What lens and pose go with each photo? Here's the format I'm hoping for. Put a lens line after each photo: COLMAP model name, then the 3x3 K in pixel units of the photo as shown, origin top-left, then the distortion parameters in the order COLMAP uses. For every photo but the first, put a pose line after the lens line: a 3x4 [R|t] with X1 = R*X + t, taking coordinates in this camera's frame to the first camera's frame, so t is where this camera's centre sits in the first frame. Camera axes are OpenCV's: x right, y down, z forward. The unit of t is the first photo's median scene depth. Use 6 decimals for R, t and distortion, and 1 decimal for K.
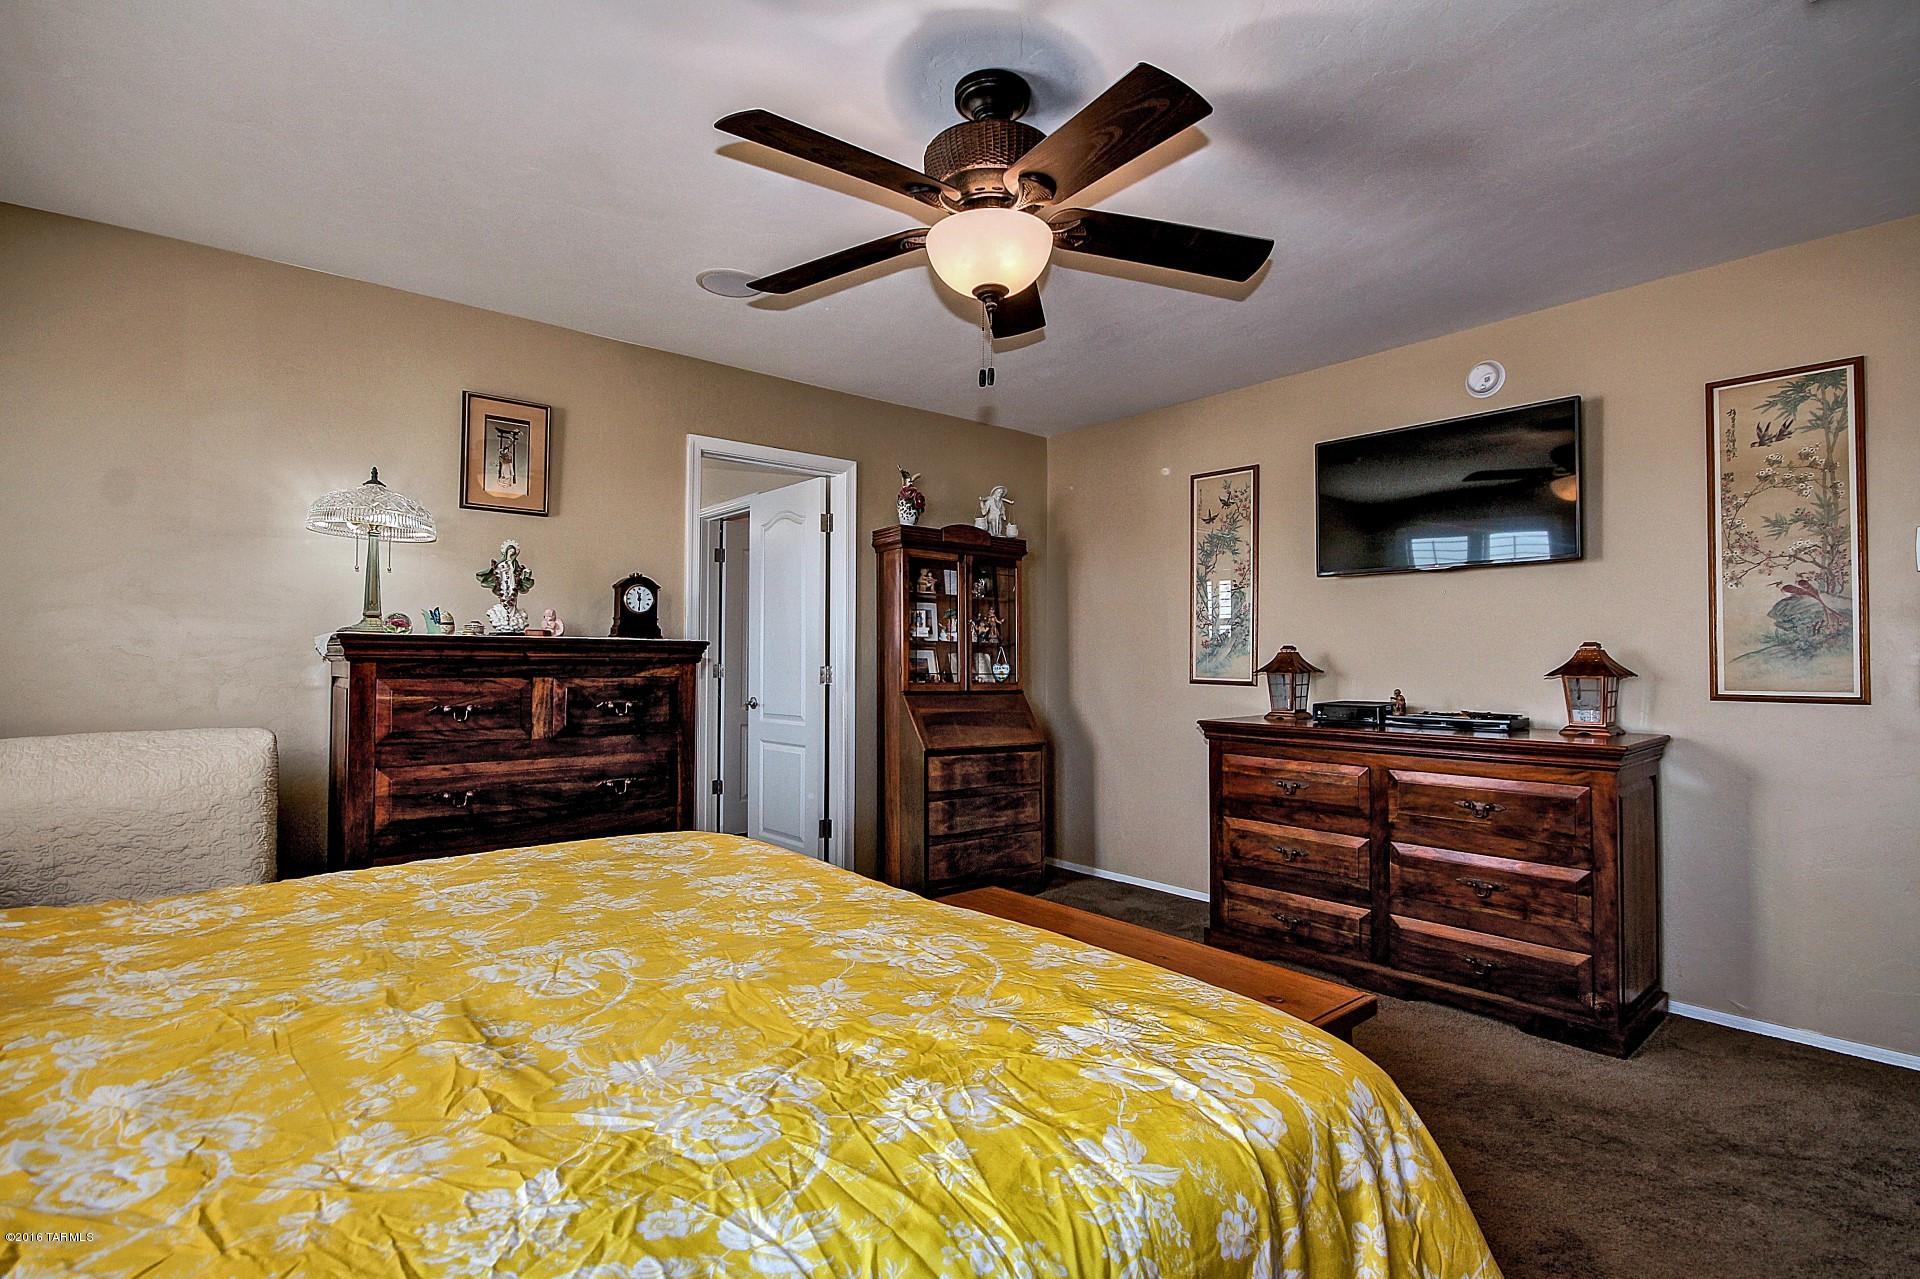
lens RADIAL K [[901.9, 0, 962.0], [0, 901.9, 640.3], [0, 0, 1]] dist [0.001239, -0.000588]
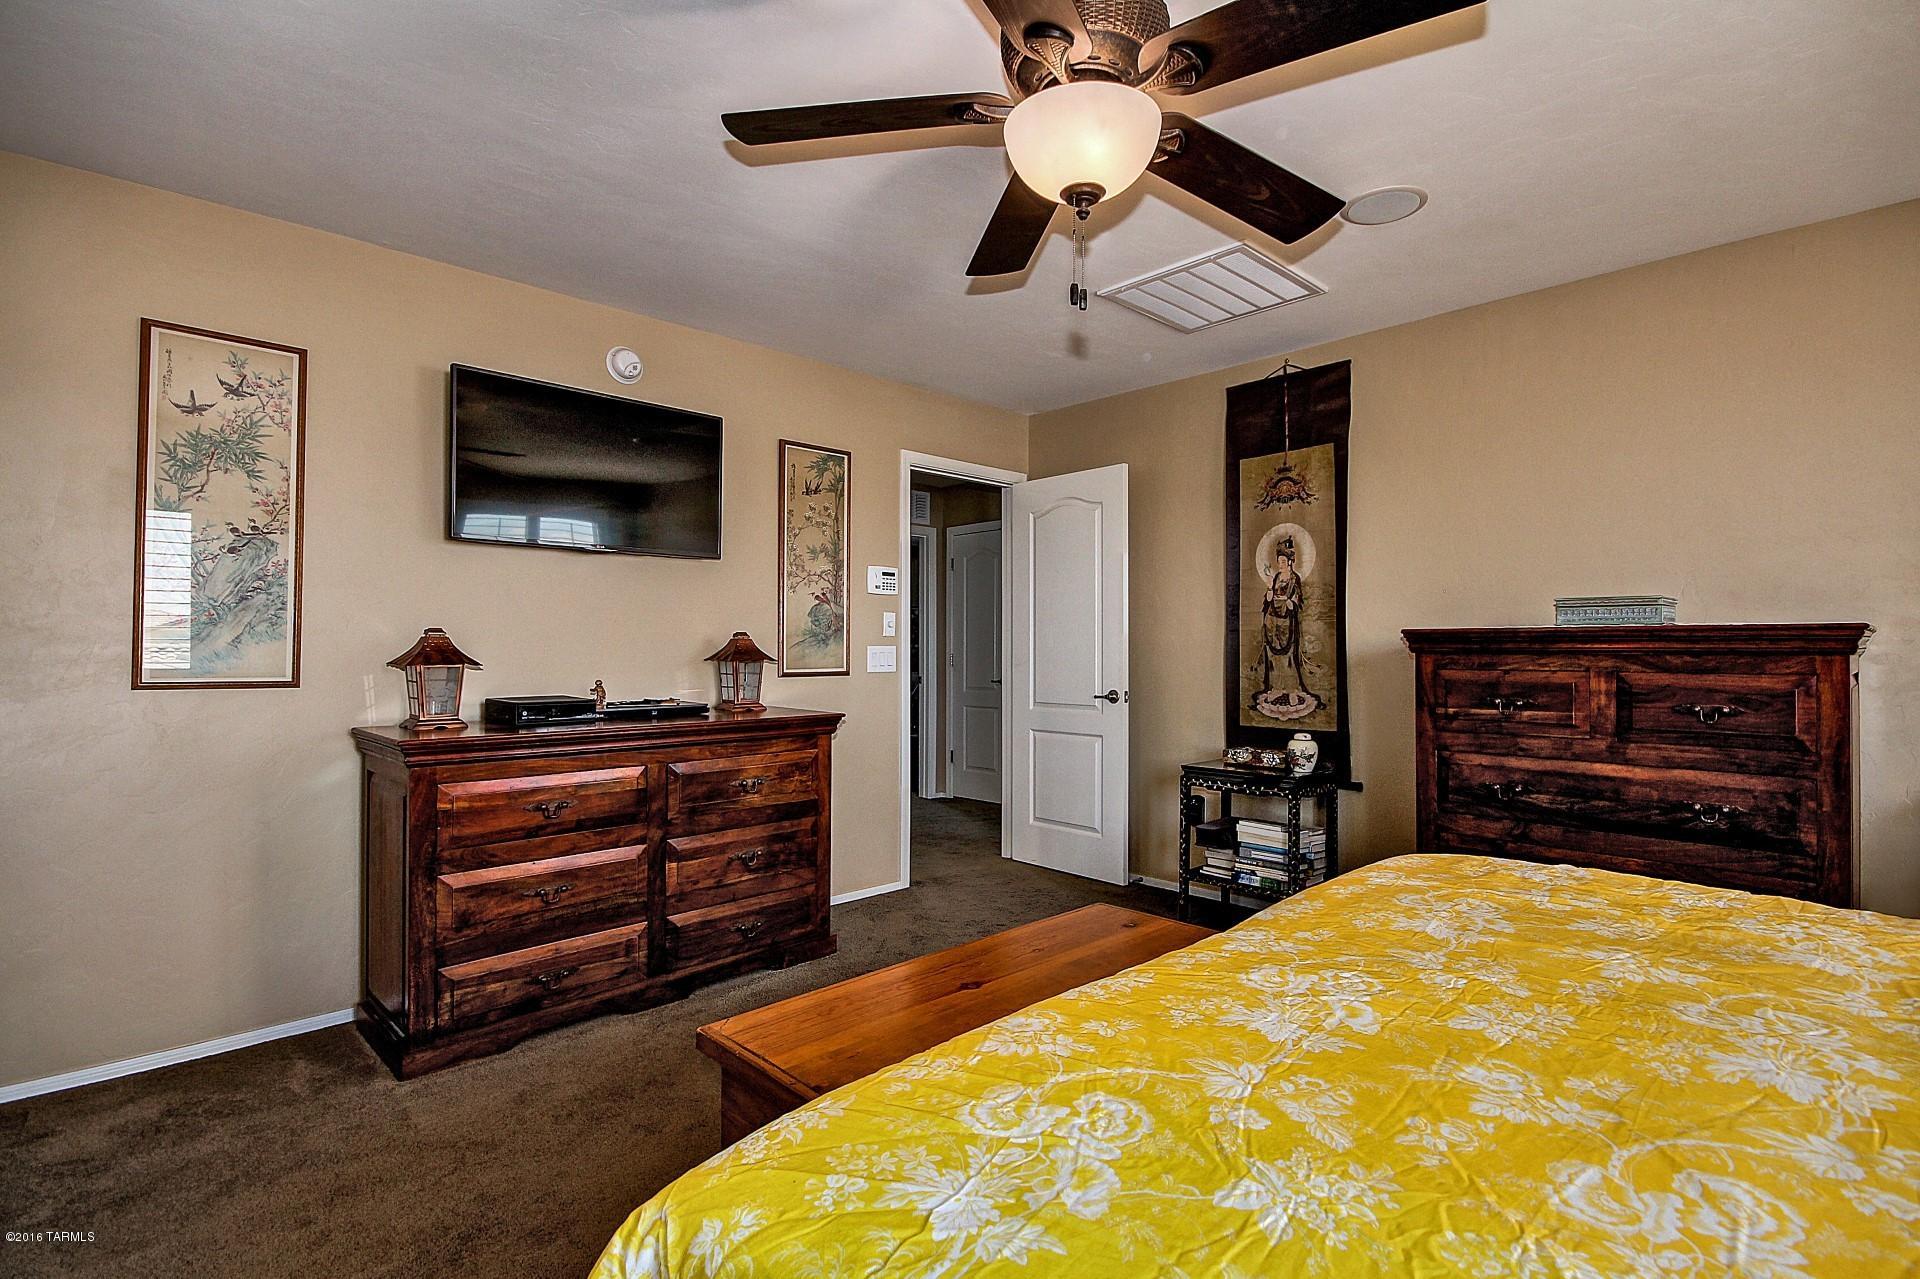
lens RADIAL K [[901.9, 0, 959.7], [0, 901.9, 648.4], [0, 0, 1]] dist [0.001239, -0.000588]
pose [[-0.058085, -0.001840, 0.998310, -0.497519], [-0.021278, 0.999773, 0.000604, 0.016850], [-0.998085, -0.021207, -0.058111, 0.780260]]
